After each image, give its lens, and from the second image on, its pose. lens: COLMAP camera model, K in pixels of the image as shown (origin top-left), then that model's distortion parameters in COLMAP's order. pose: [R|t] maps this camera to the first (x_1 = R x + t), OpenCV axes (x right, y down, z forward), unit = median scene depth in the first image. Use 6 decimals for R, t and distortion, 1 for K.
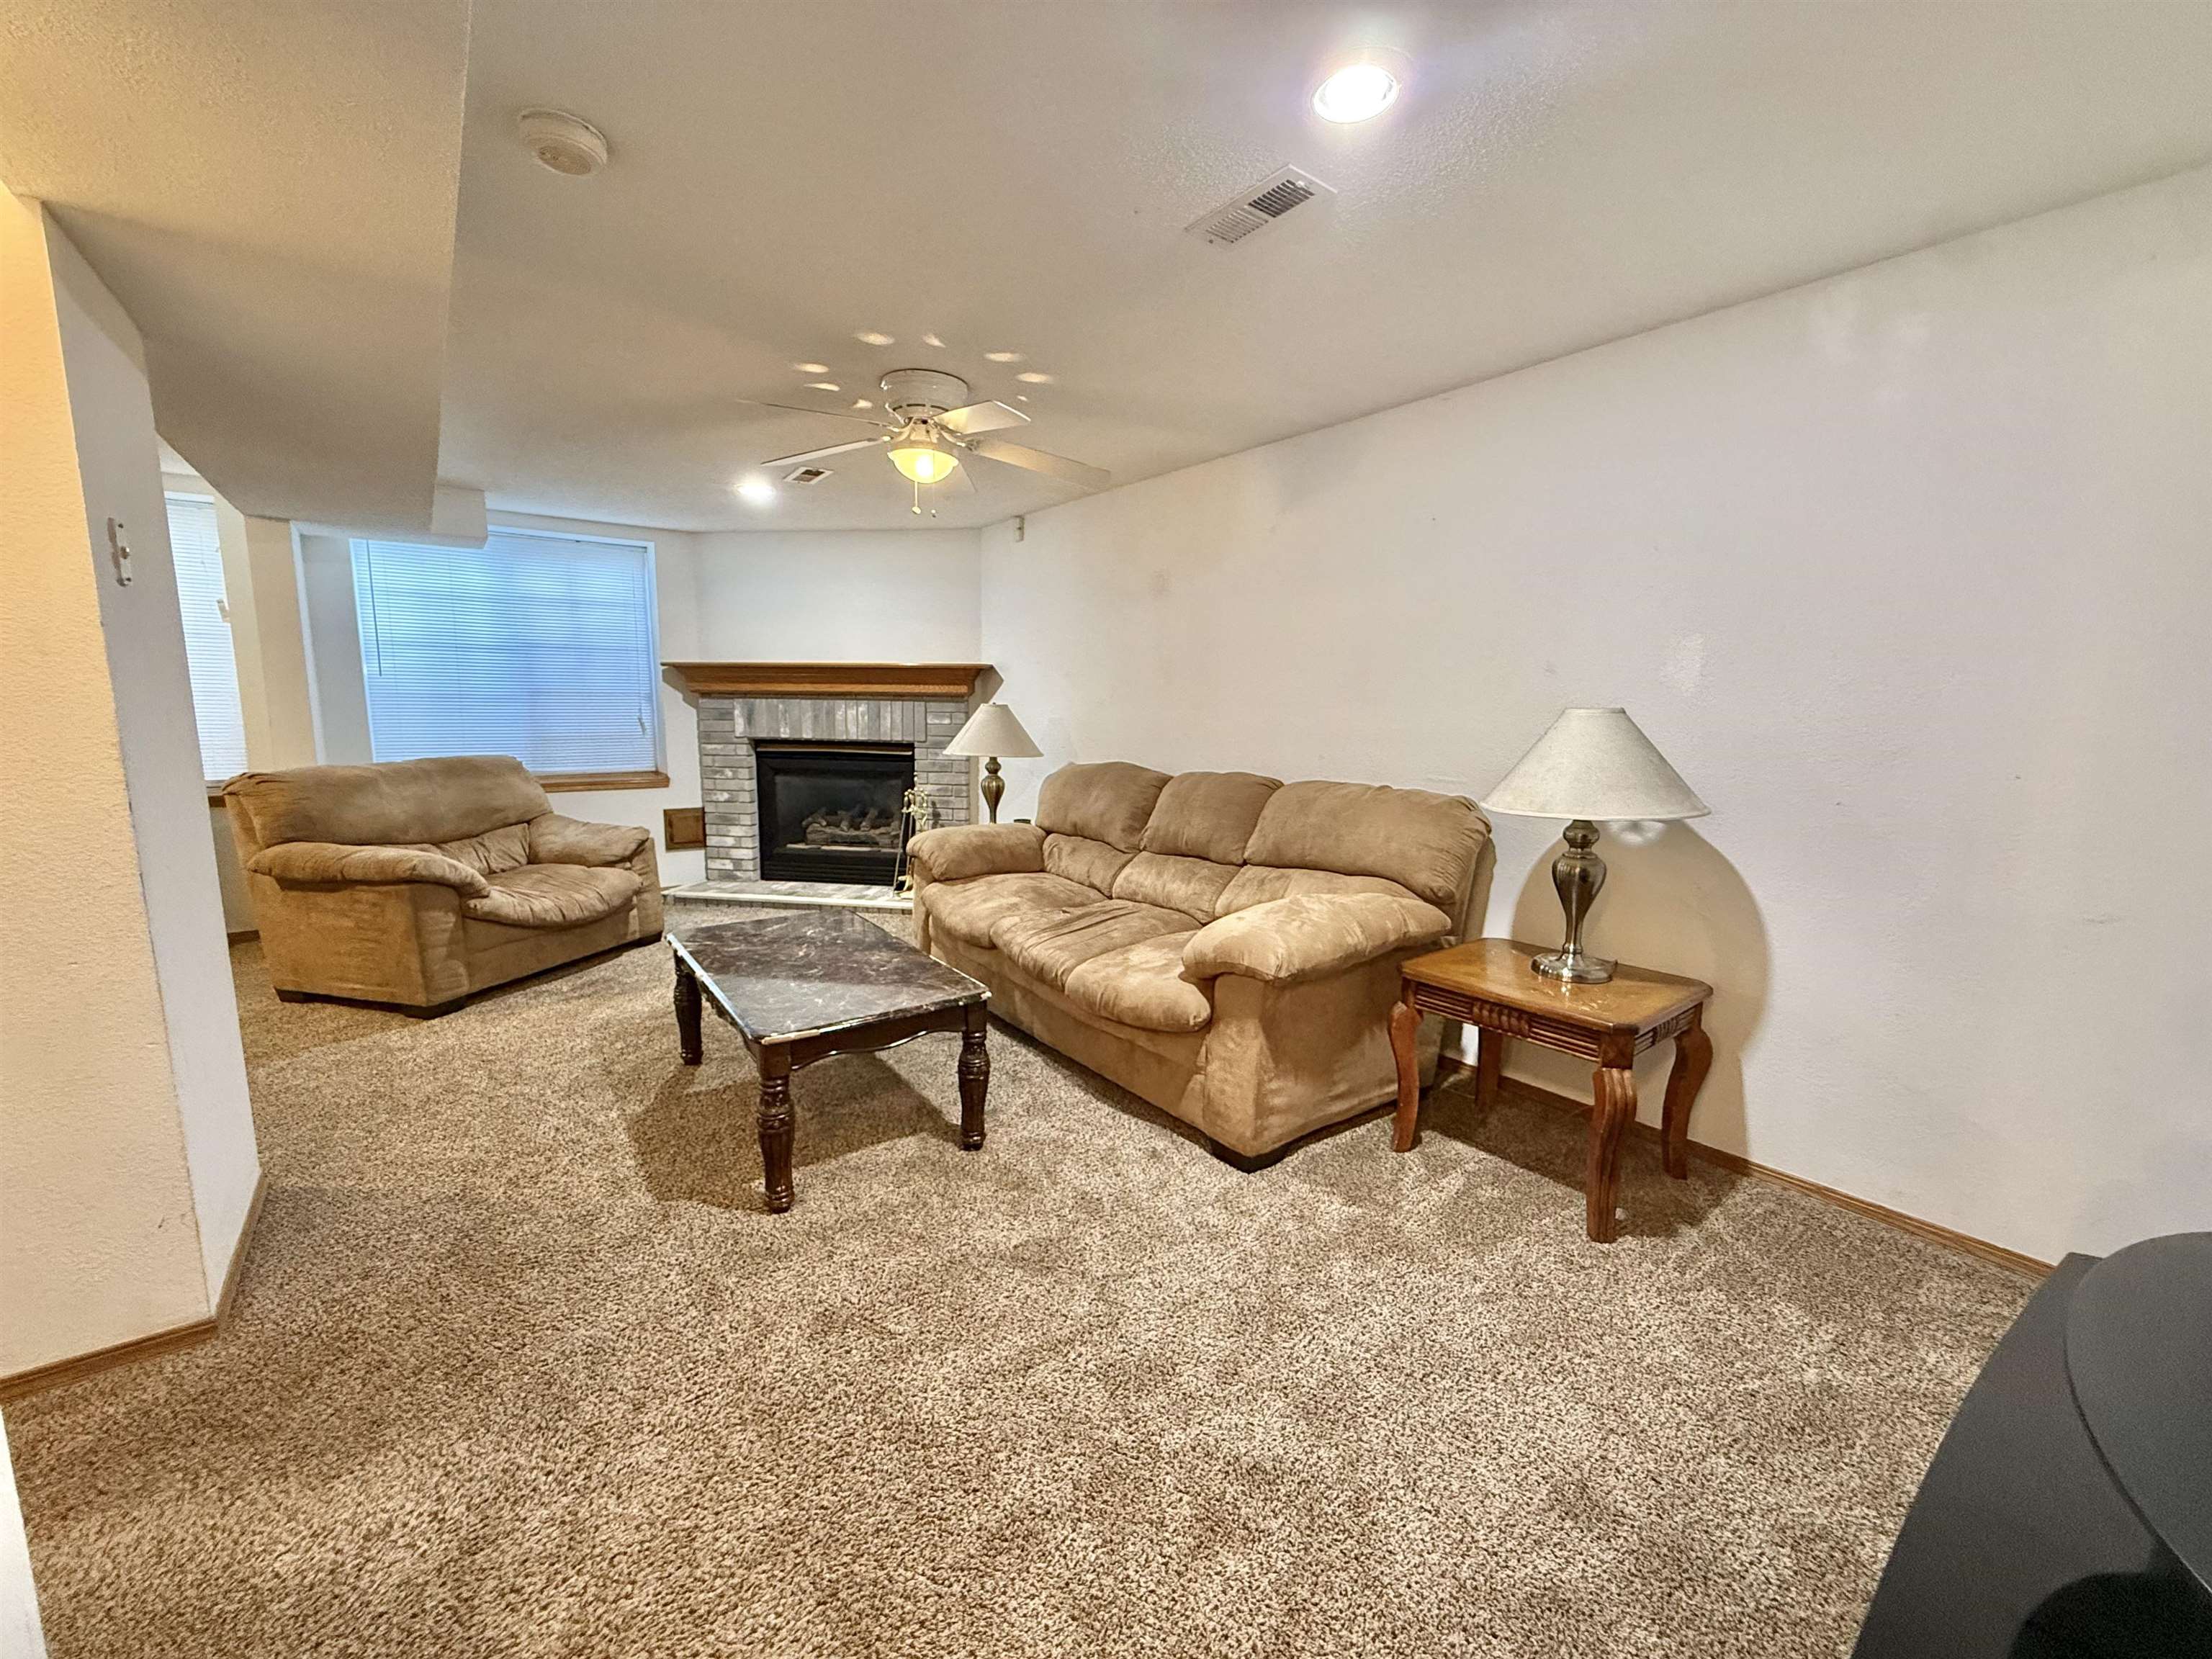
lens RADIAL K [[884.2, 0, 1099.4], [0, 884.2, 831.9], [0, 0, 1]] dist [-0.000617, 0.000330]
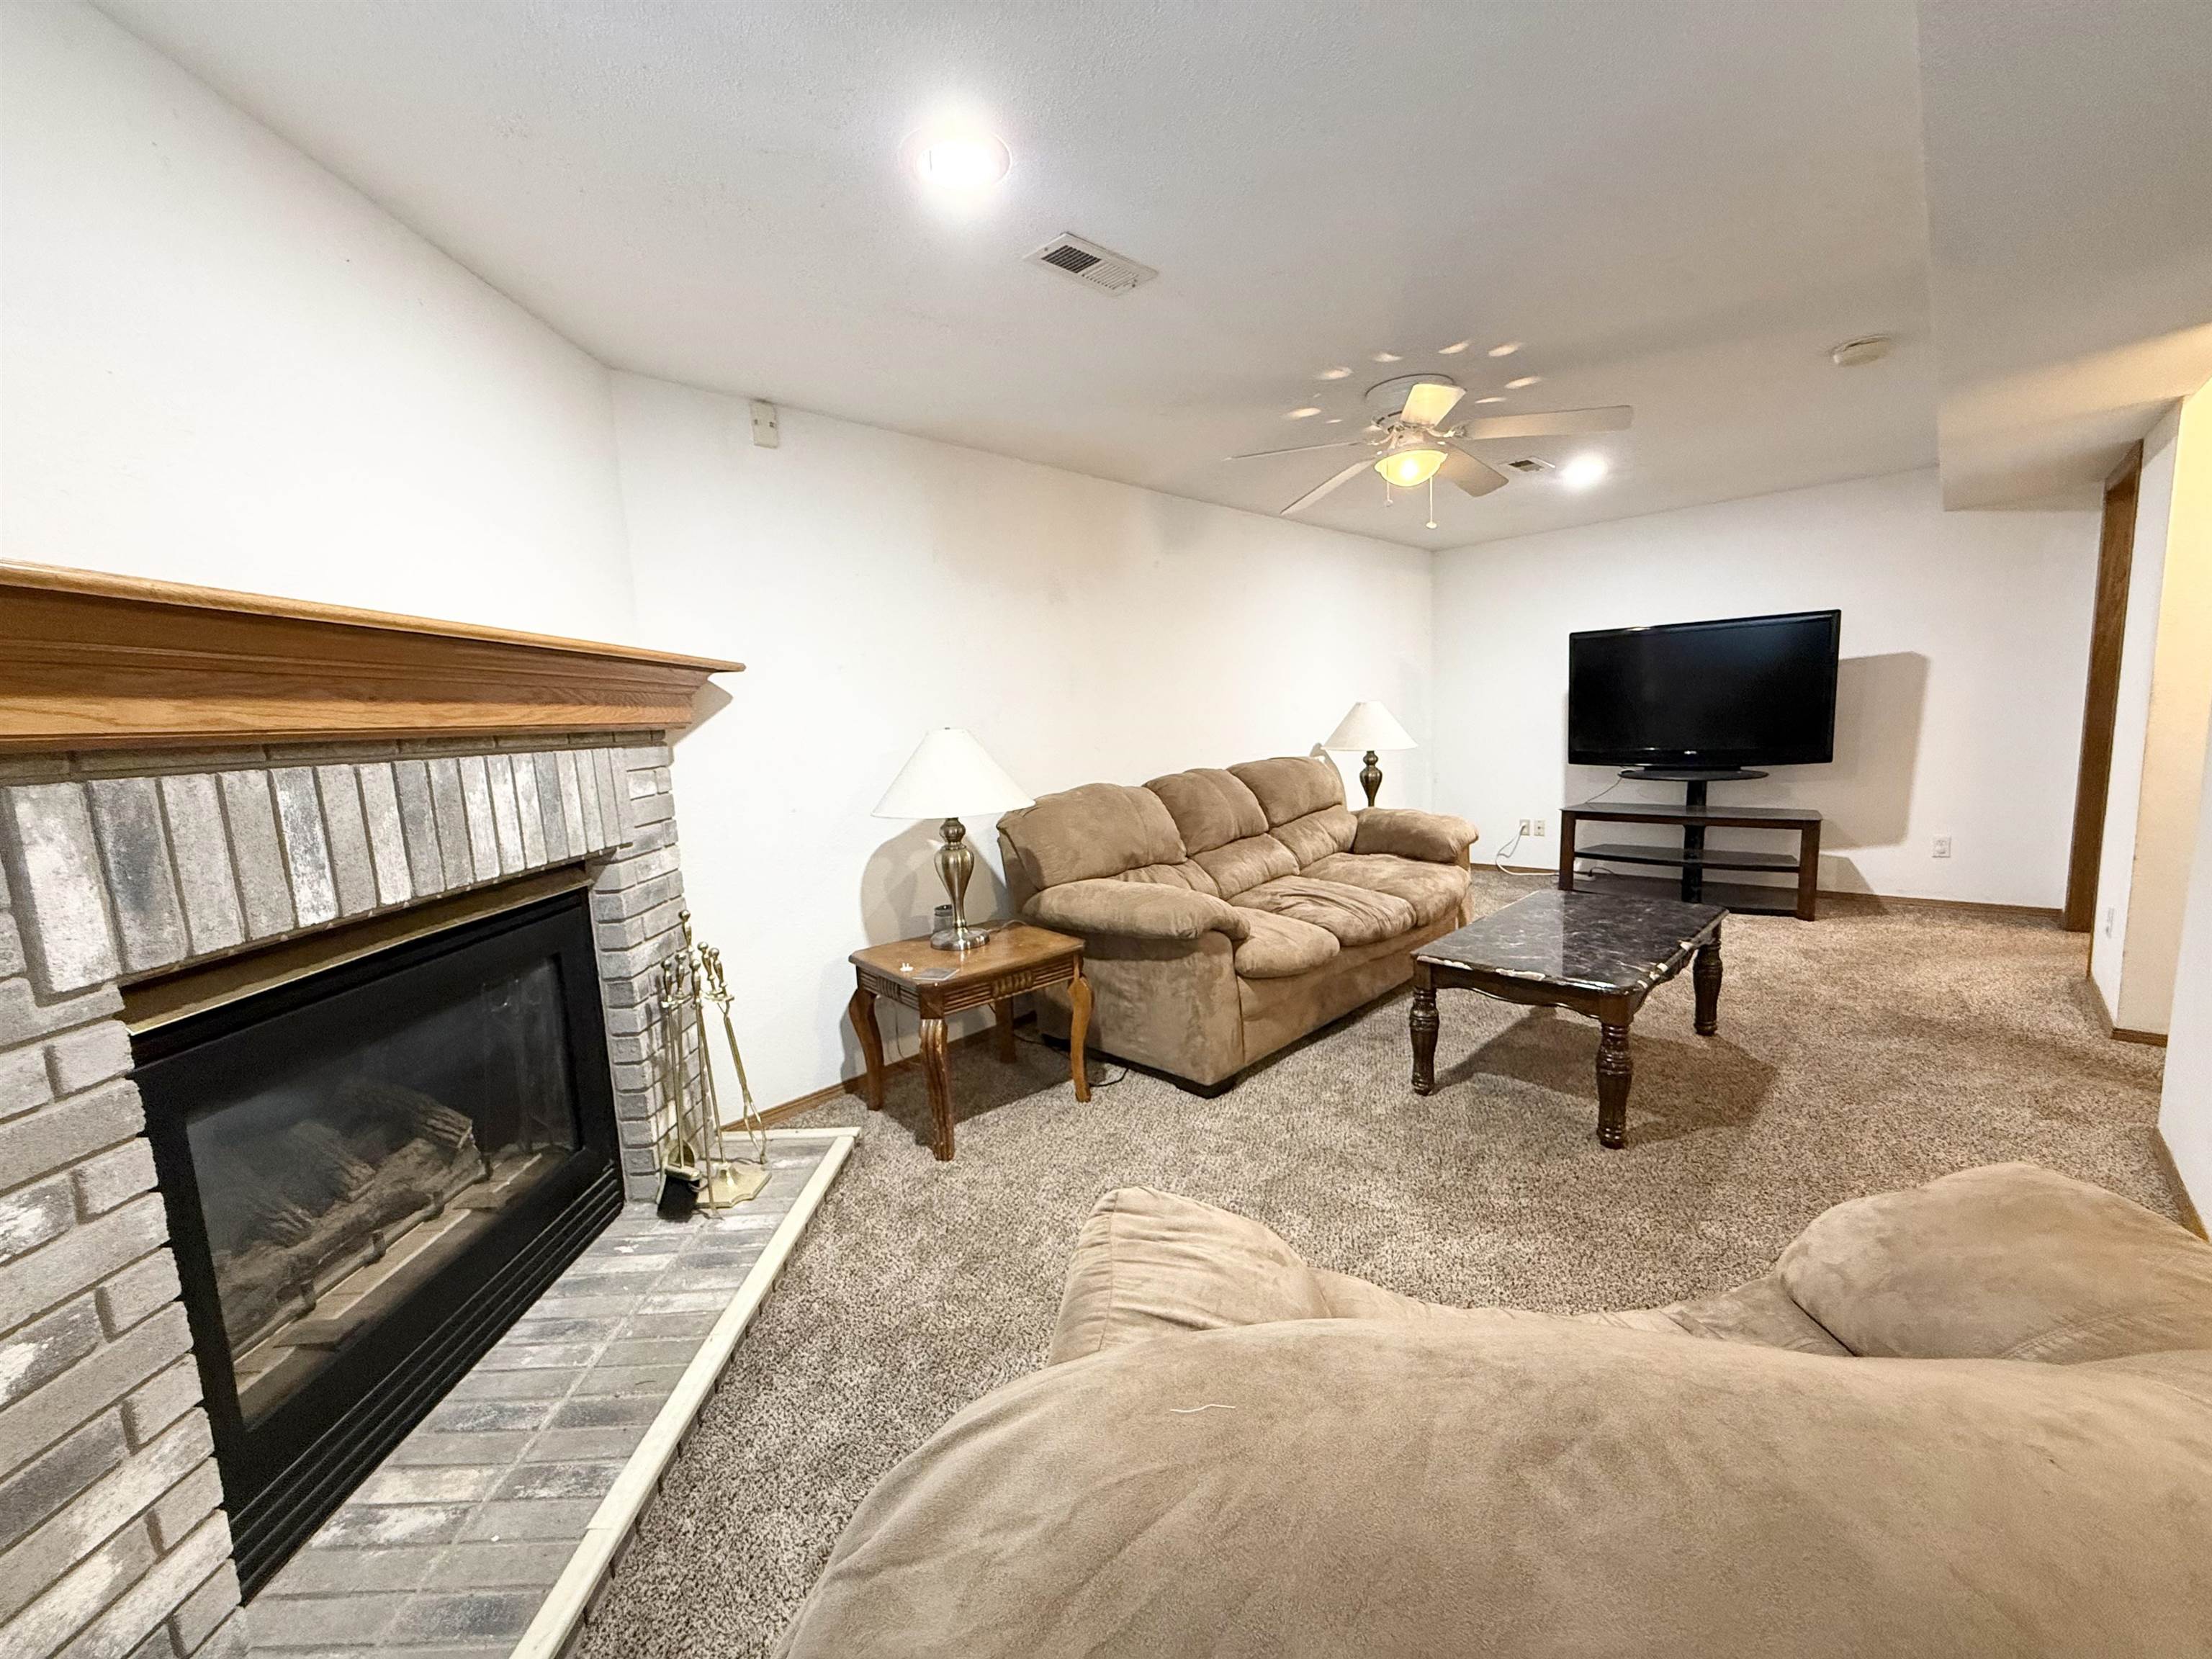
lens RADIAL K [[884.2, 0, 1099.4], [0, 884.2, 831.9], [0, 0, 1]] dist [-0.000617, 0.000330]
pose [[-0.160869, -0.134891, 0.977715, -0.891422], [0.193453, 0.967092, 0.165255, -0.185667], [-0.967831, 0.215726, -0.129480, 1.175999]]
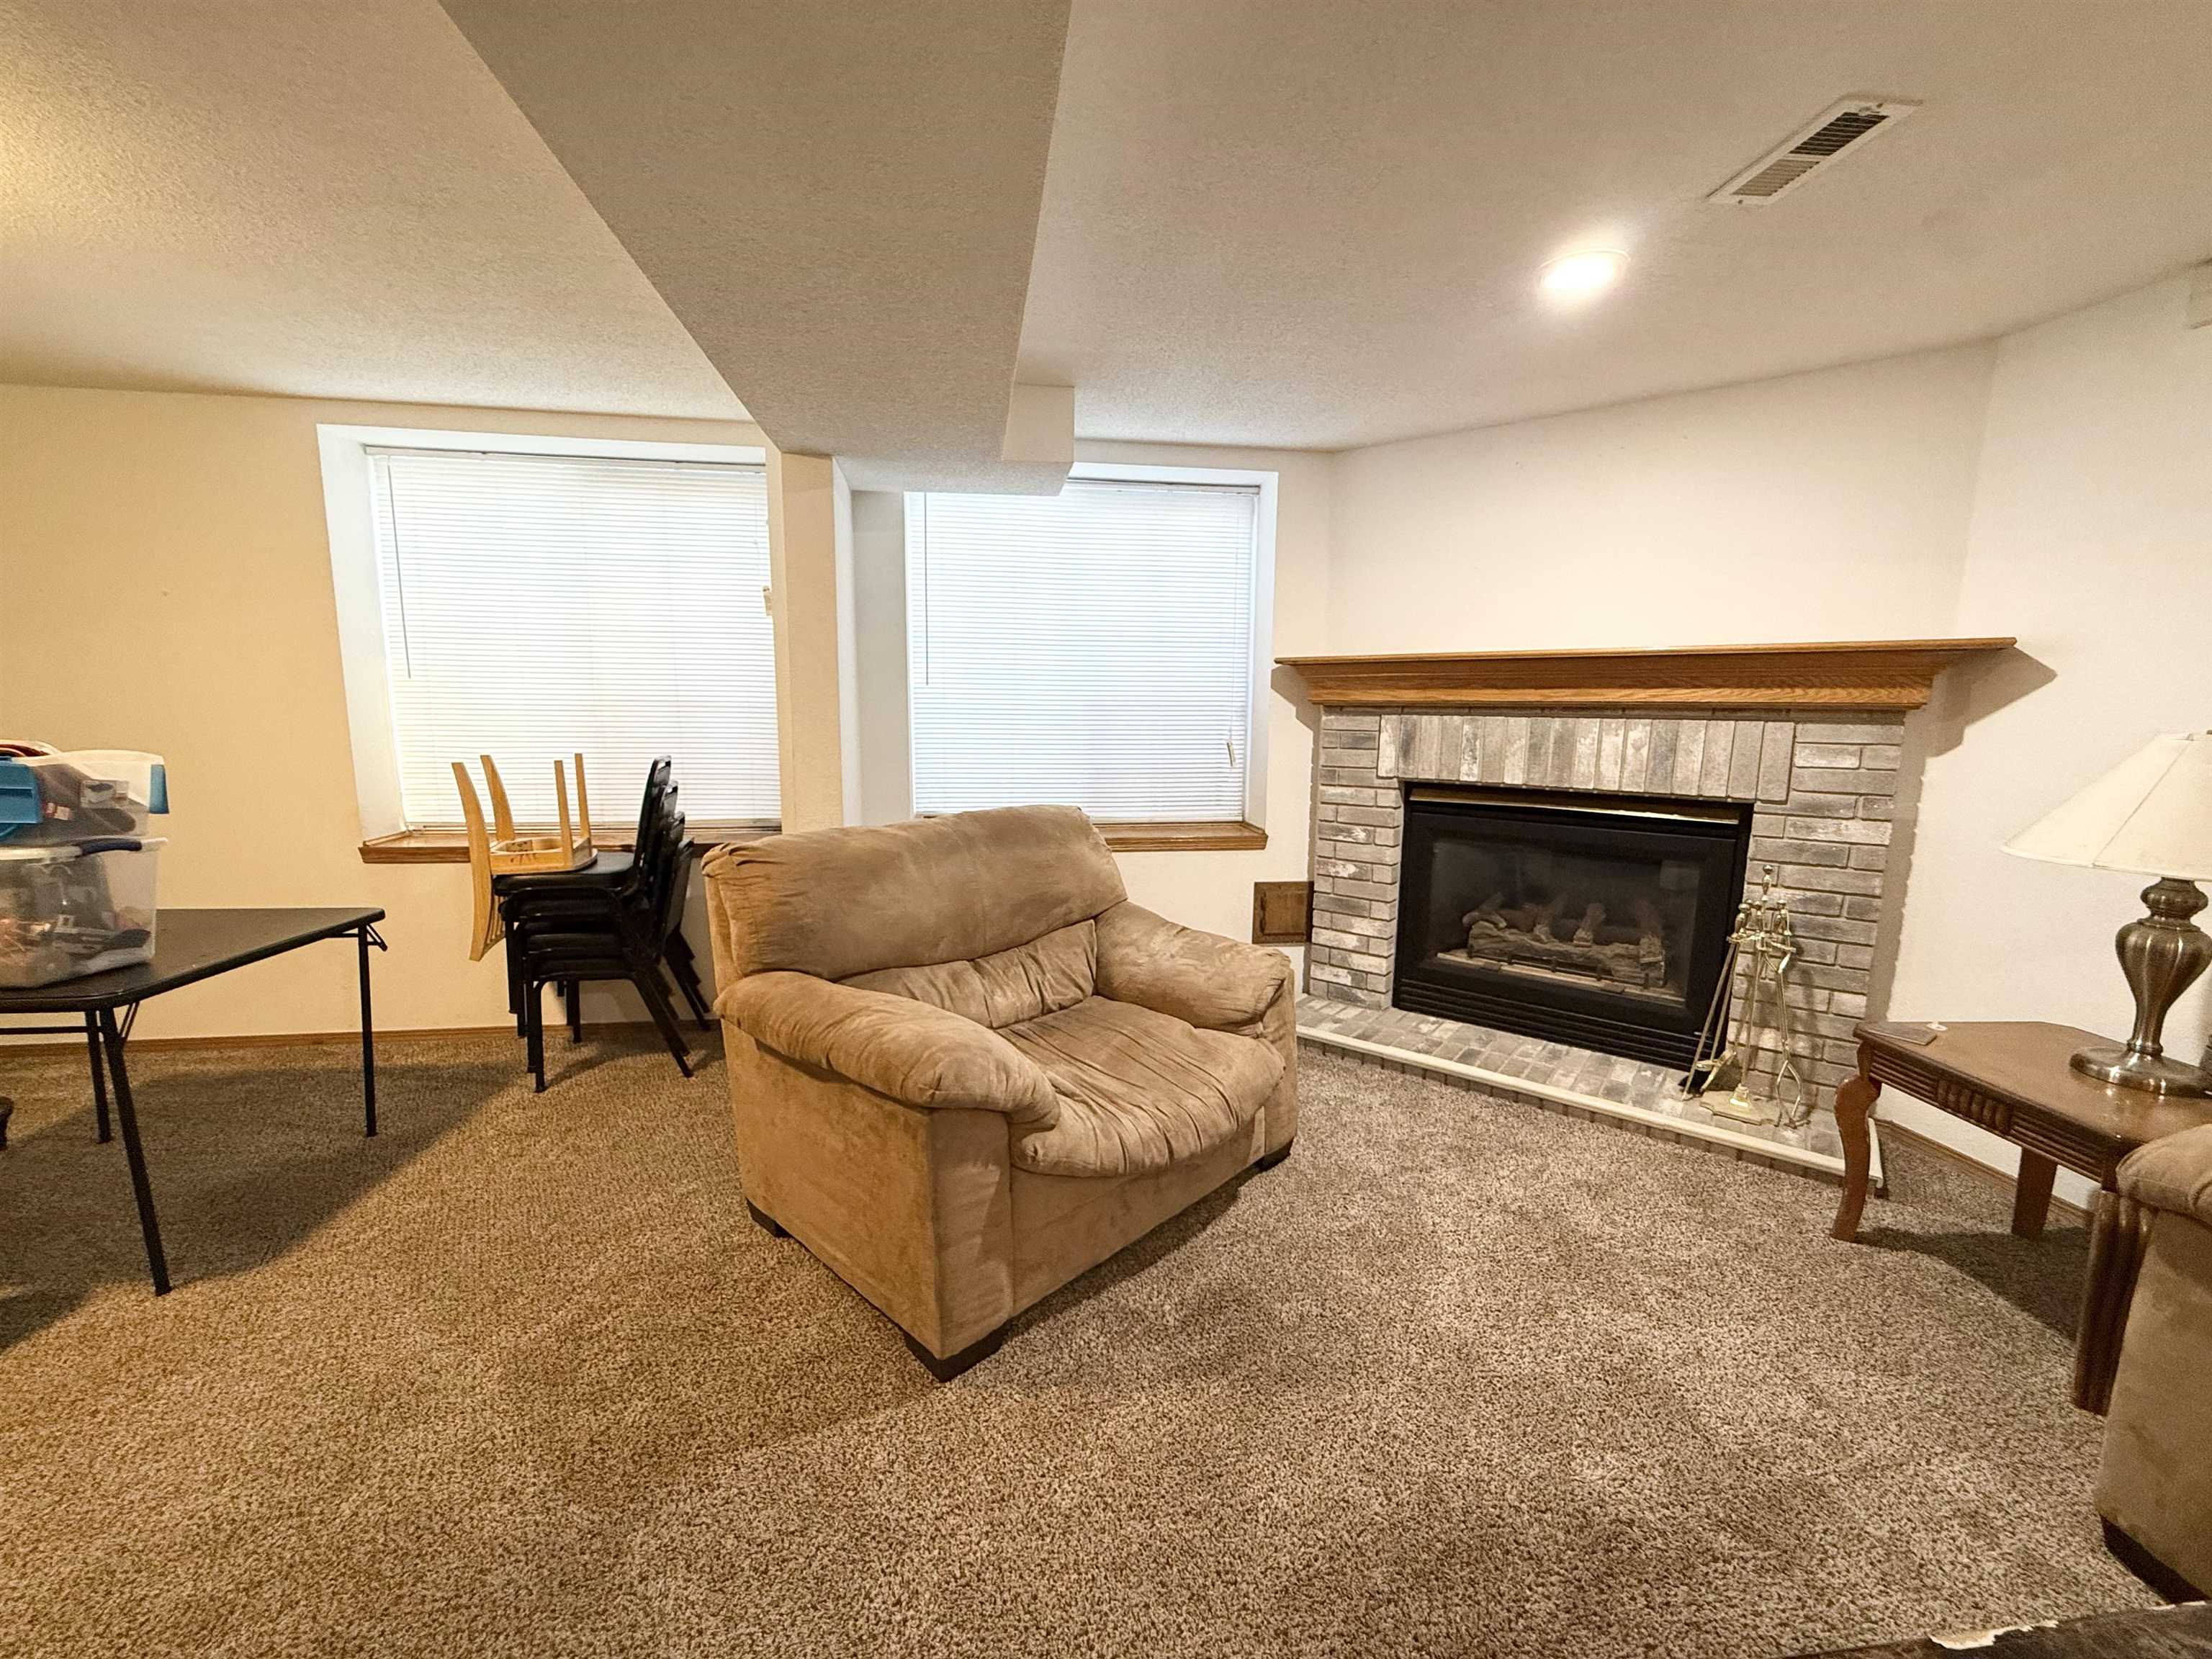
lens RADIAL K [[884.2, 0, 1099.4], [0, 884.2, 831.9], [0, 0, 1]] dist [-0.000617, 0.000330]
pose [[0.877806, 0.063358, -0.474807, -0.416662], [-0.067649, 0.997677, 0.008062, -0.088537], [0.474215, 0.025044, 0.880053, 0.535841]]
